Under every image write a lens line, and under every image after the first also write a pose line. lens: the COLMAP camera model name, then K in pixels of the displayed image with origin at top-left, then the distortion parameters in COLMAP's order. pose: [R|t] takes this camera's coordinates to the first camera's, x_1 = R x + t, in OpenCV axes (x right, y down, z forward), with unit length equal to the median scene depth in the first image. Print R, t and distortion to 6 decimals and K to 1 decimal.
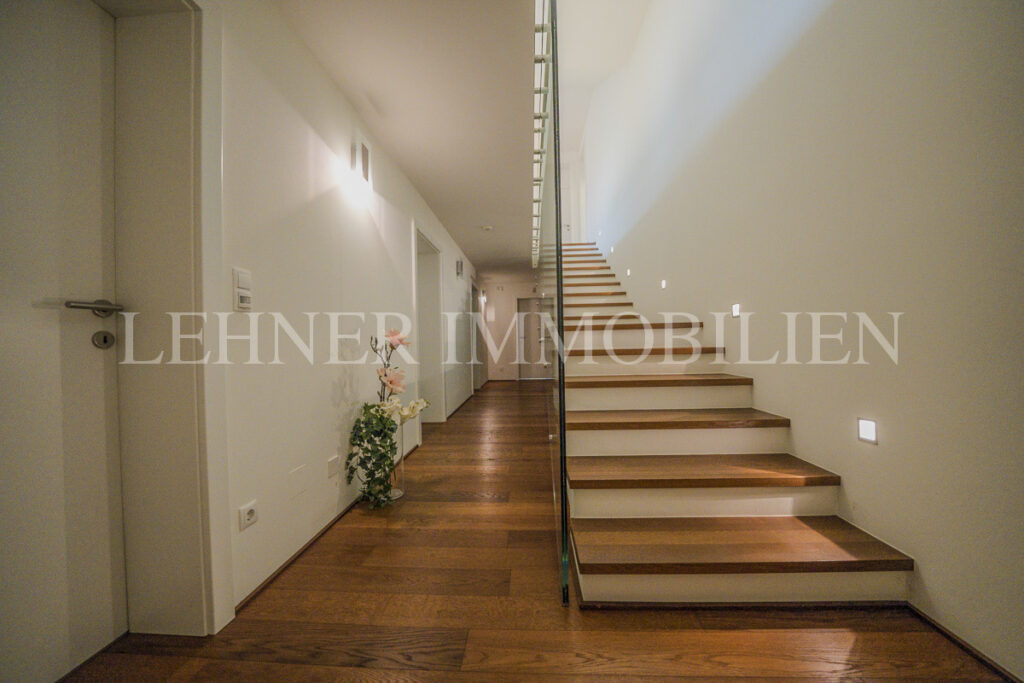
lens RADIAL K [[383.3, 0, 510.3], [0, 383.3, 336.1], [0, 0, 1]] dist [-0.001654, 0.000150]
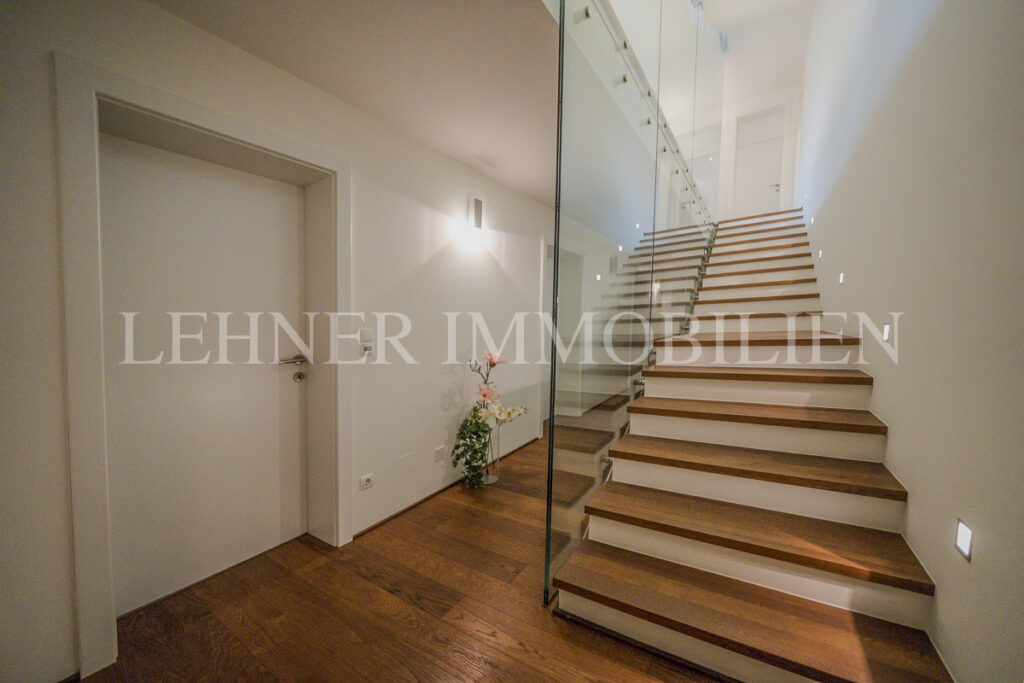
lens RADIAL K [[374.3, 0, 513.8], [0, 374.3, 338.3], [0, 0, 1]] dist [-0.002175, 0.000219]
pose [[0.865939, 0.017411, -0.499847, 0.431857], [0.019342, 0.997480, 0.068254, -0.165399], [0.499776, -0.068772, 0.863420, -0.024573]]
